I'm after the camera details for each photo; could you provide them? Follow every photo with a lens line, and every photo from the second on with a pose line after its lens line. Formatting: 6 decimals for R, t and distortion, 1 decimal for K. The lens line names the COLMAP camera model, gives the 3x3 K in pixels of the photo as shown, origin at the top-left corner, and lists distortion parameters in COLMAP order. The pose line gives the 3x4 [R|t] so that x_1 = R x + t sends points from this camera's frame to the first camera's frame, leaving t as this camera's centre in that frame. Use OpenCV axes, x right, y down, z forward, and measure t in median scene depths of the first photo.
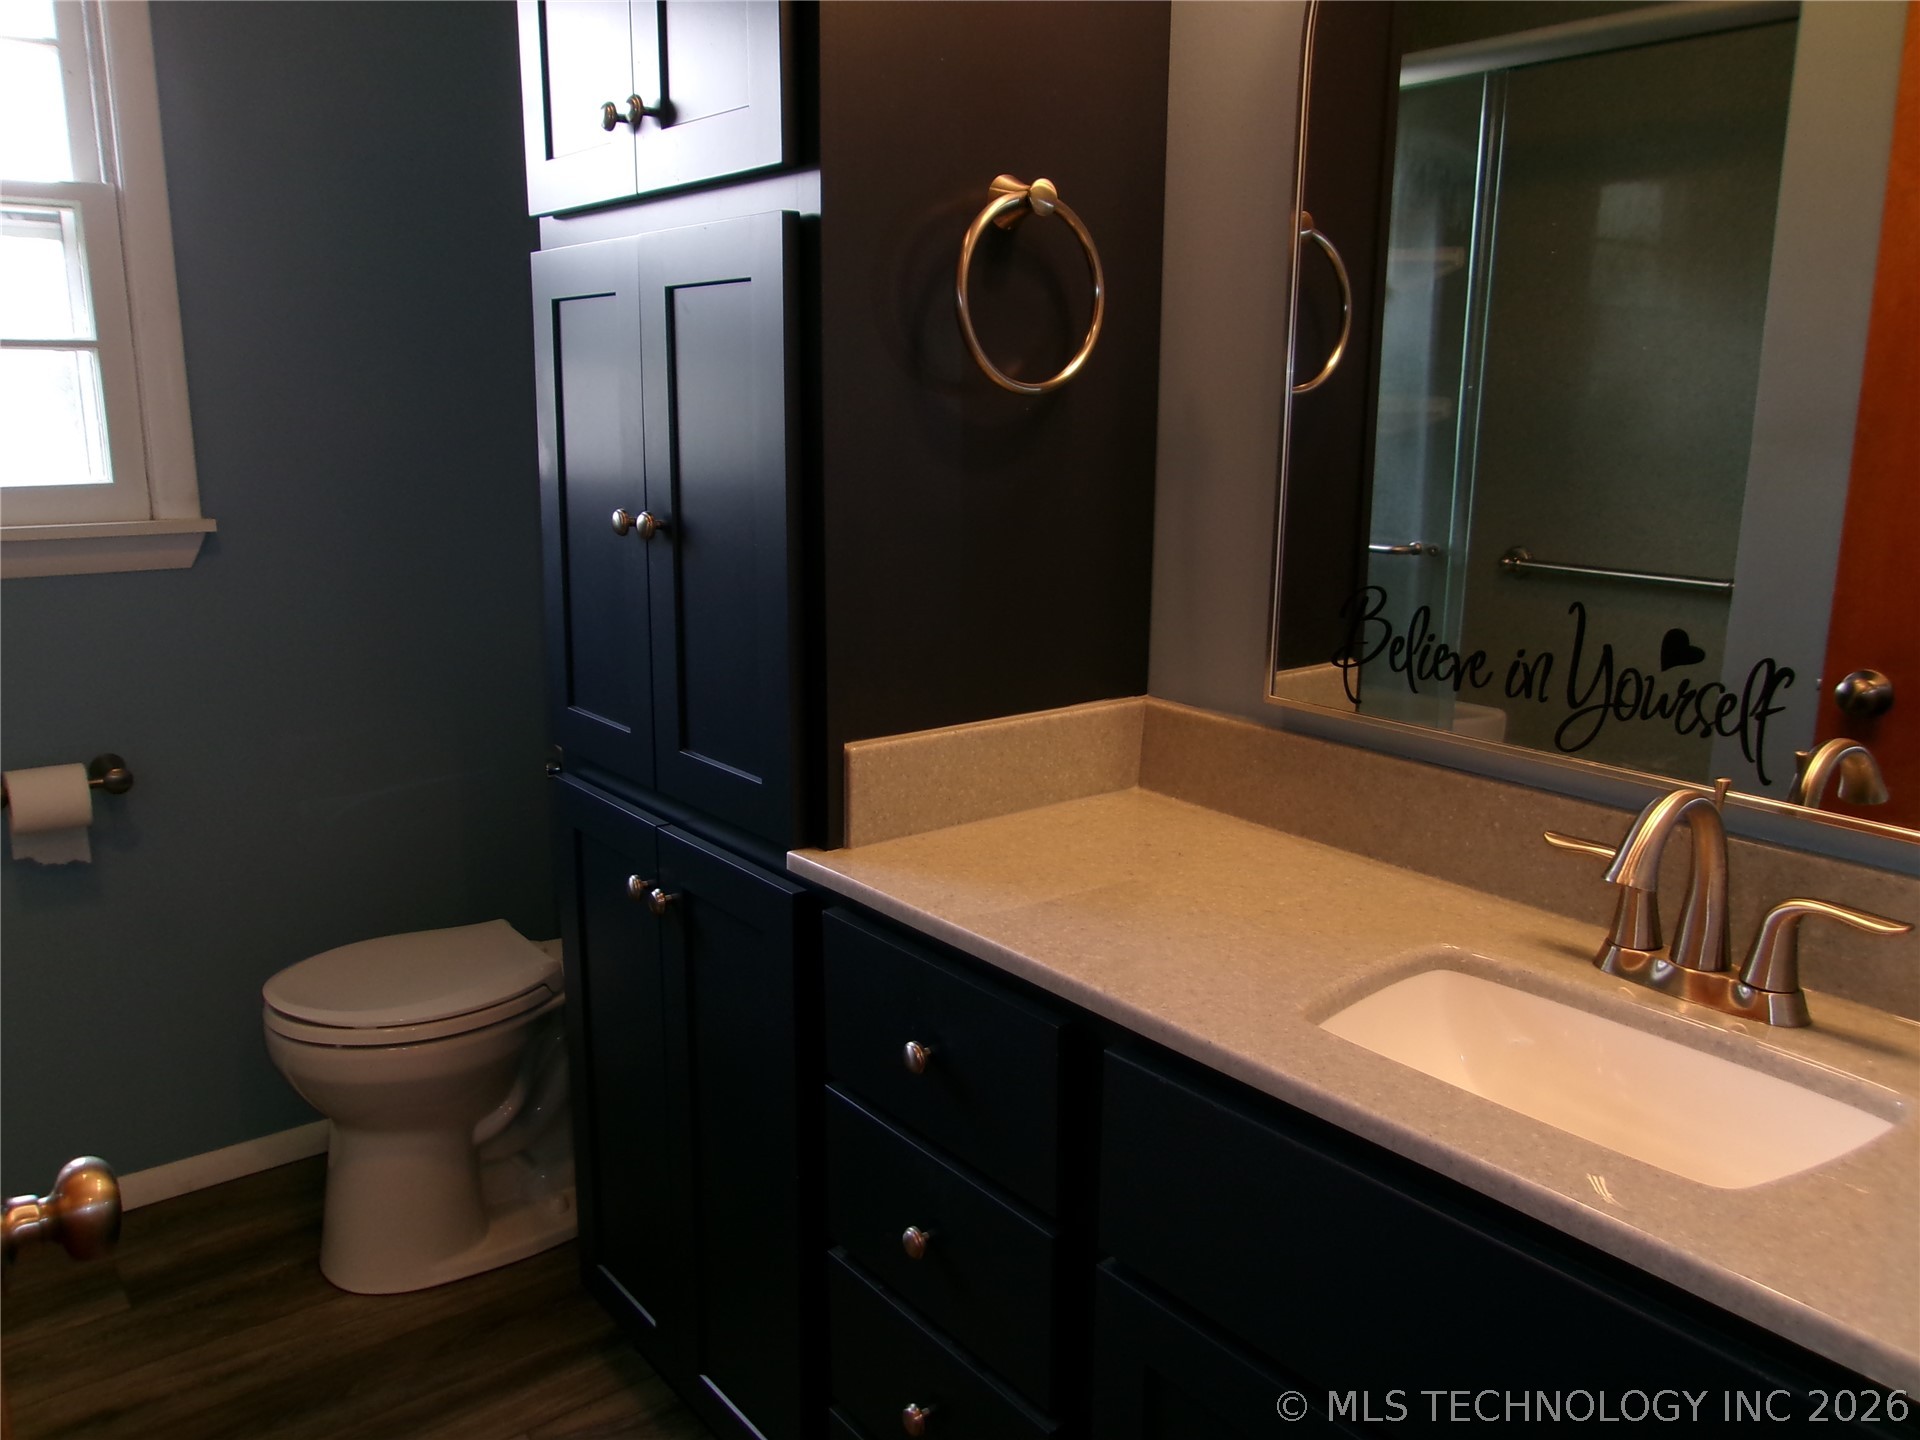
lens RADIAL K [[1507.2, 0, 955.0], [0, 1507.2, 717.7], [0, 0, 1]] dist [-0.018227, 0.053399]
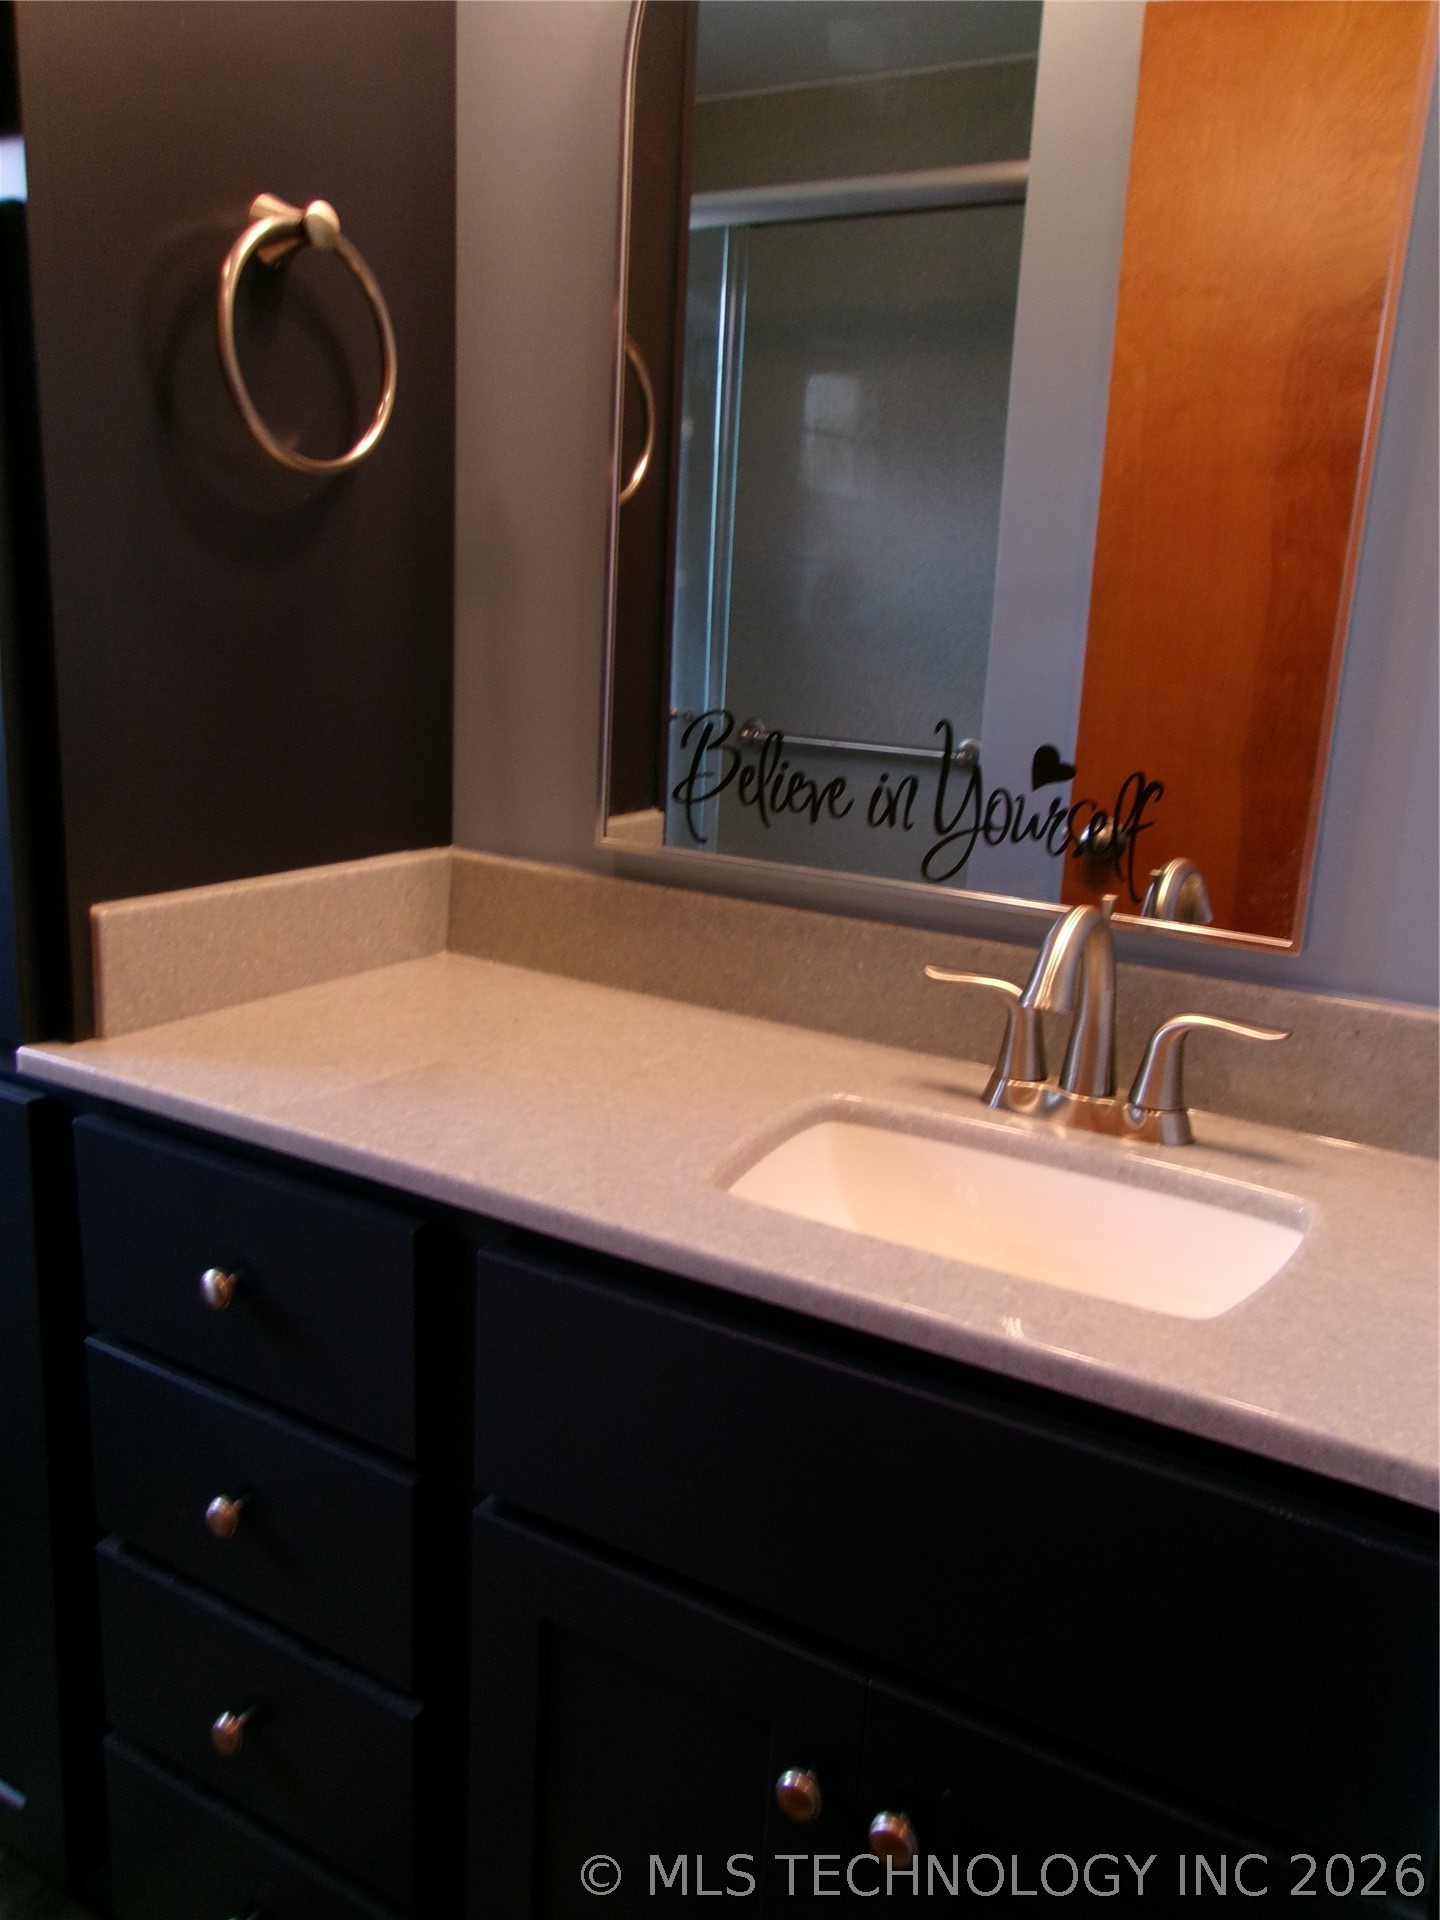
lens RADIAL K [[1507.2, 0, 734.7], [0, 1507.2, 961.9], [0, 0, 1]] dist [-0.018227, 0.053399]
pose [[0.930000, -0.047608, 0.364463, -0.050847], [0.035952, 0.998604, 0.038704, 0.029233], [-0.365797, -0.022892, 0.930413, 0.152969]]
